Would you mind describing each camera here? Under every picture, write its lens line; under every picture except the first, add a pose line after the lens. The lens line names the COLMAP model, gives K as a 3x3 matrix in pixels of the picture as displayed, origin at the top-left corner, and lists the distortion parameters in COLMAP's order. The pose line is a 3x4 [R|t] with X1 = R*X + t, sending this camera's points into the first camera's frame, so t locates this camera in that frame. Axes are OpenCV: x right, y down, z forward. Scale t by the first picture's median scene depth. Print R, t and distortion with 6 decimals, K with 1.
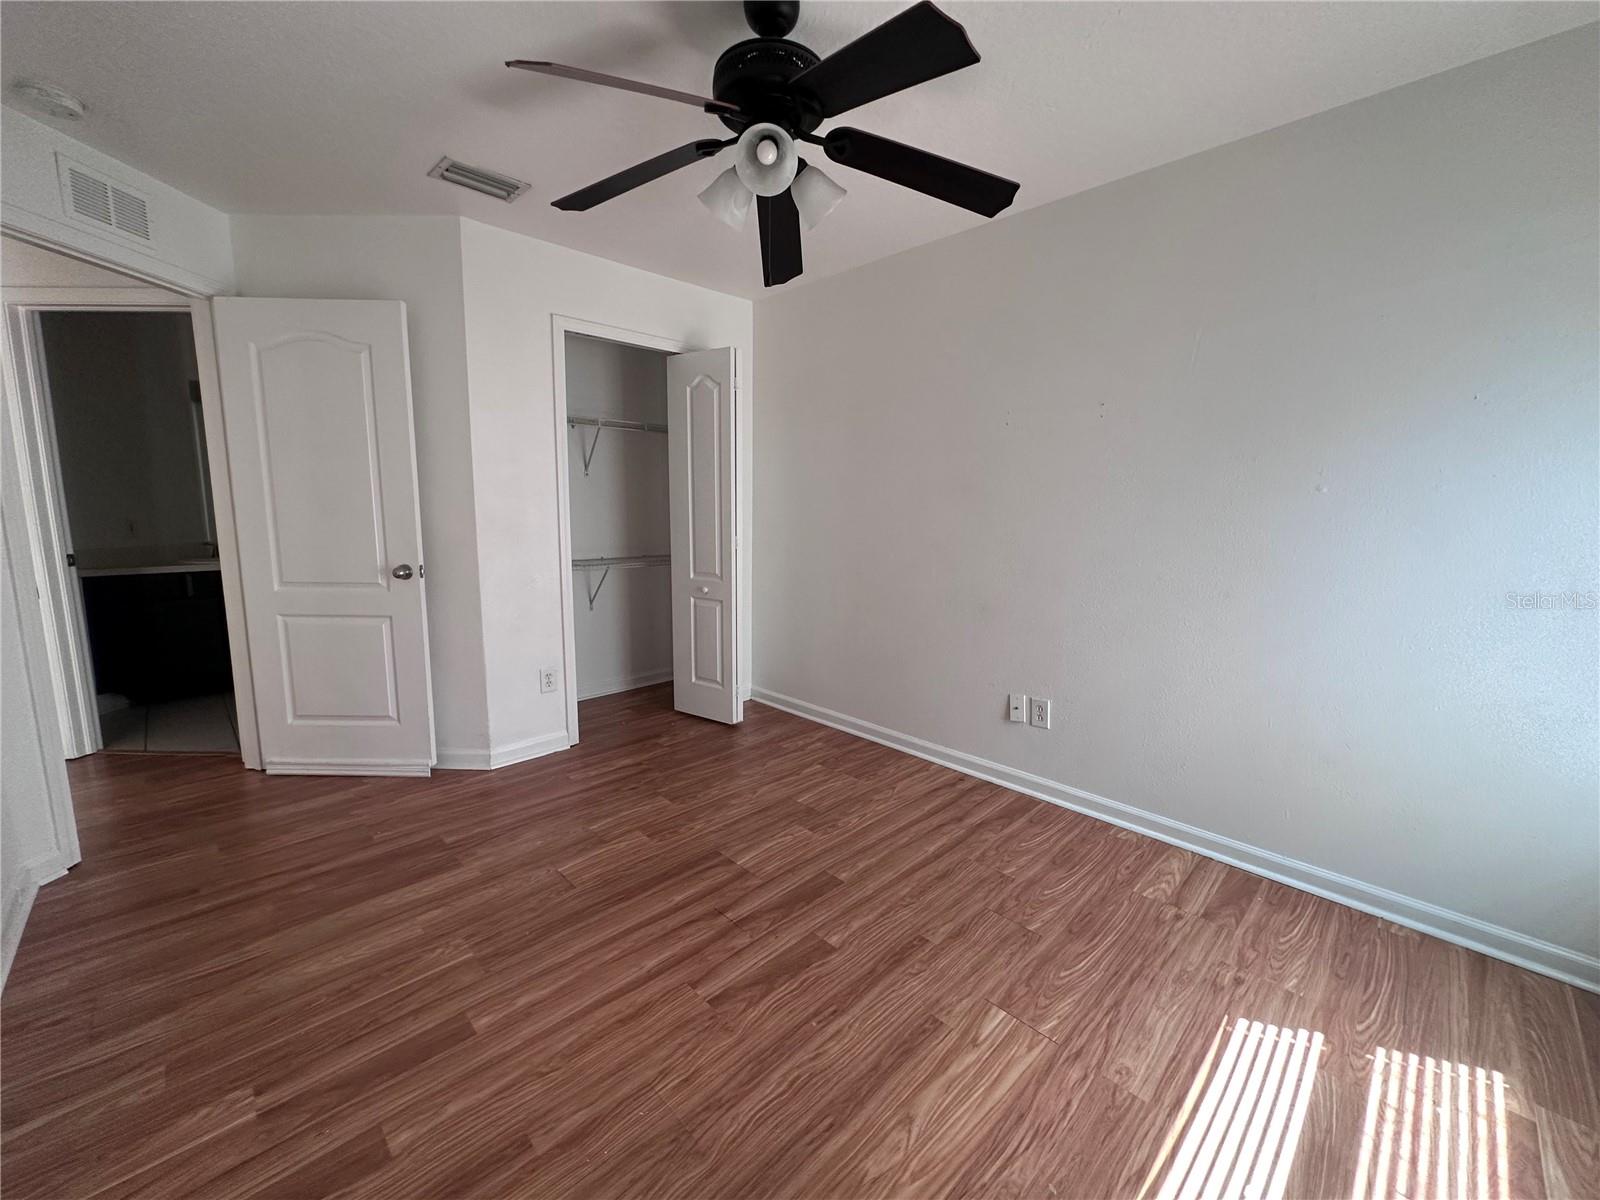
lens RADIAL K [[640.7, 0, 798.7], [0, 640.7, 596.0], [0, 0, 1]] dist [-0.003669, -0.000405]
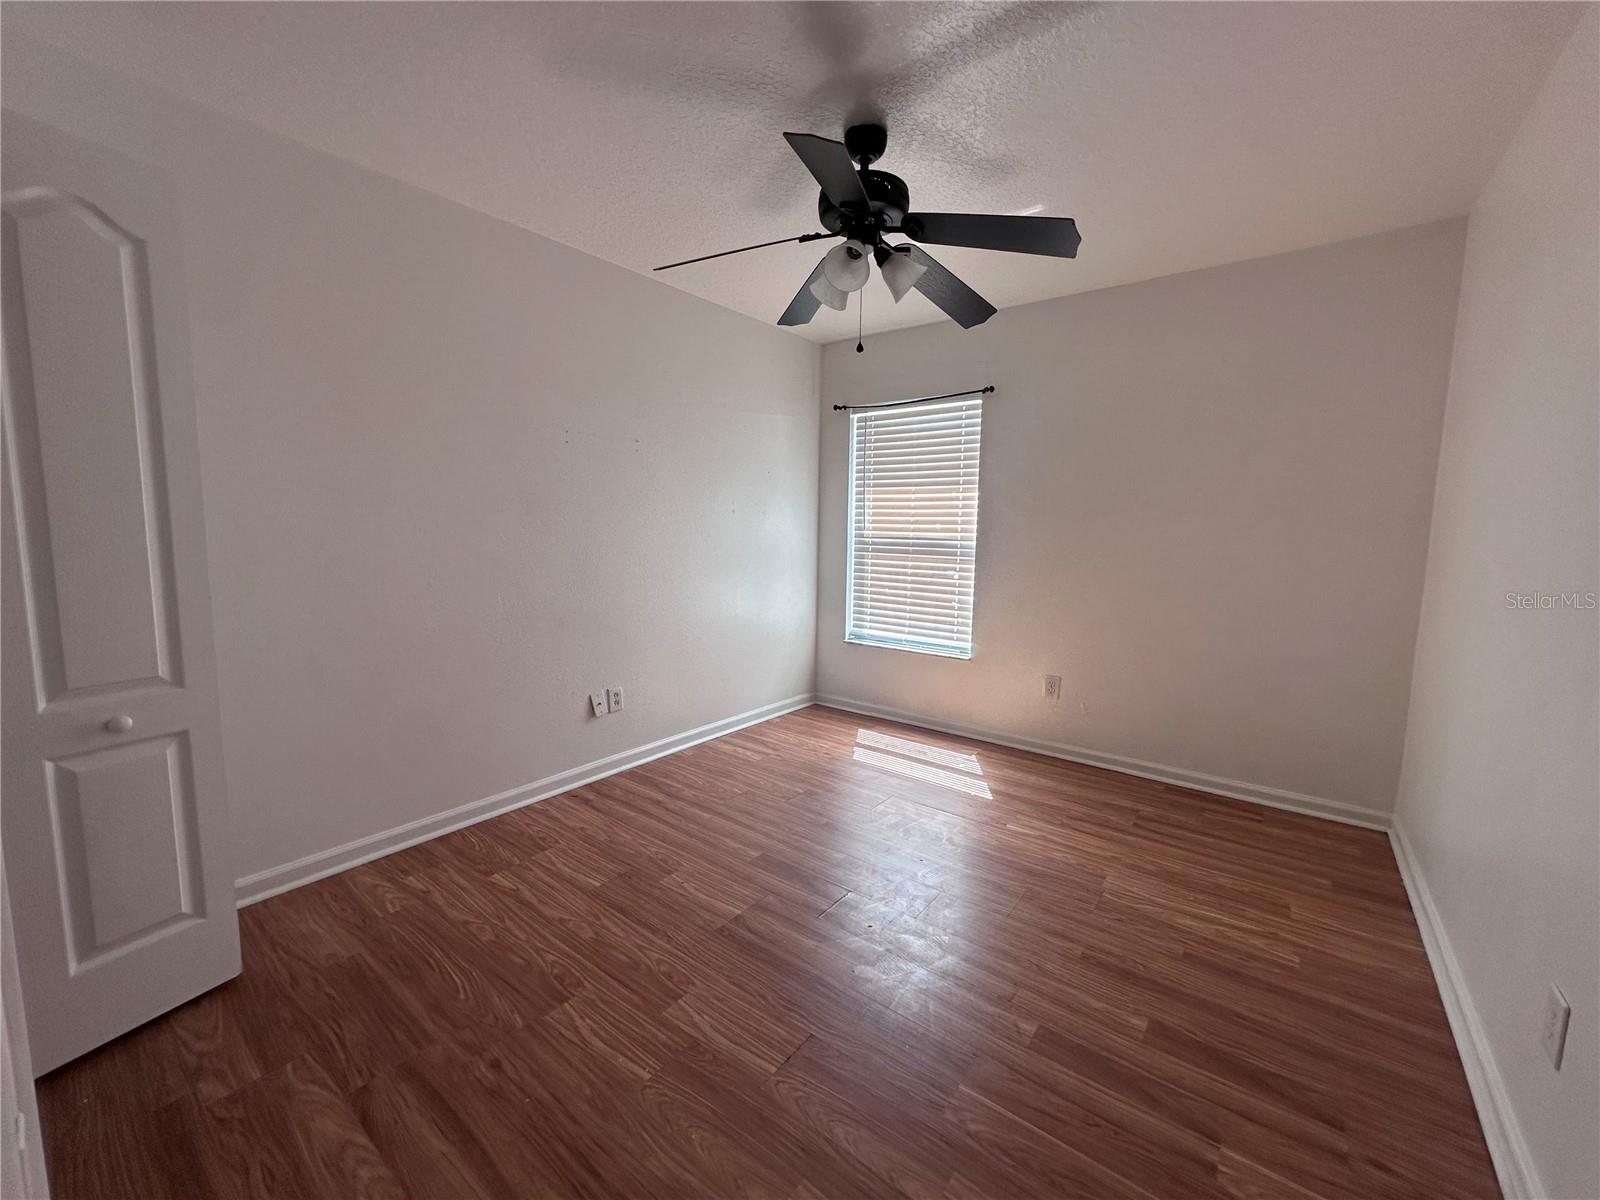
lens RADIAL K [[640.7, 0, 798.7], [0, 640.7, 596.0], [0, 0, 1]] dist [-0.003669, -0.000405]
pose [[-0.140139, -0.123914, 0.982347, -0.806089], [0.125643, 0.981892, 0.141781, -0.126739], [-0.982128, 0.143294, -0.122033, 0.813325]]
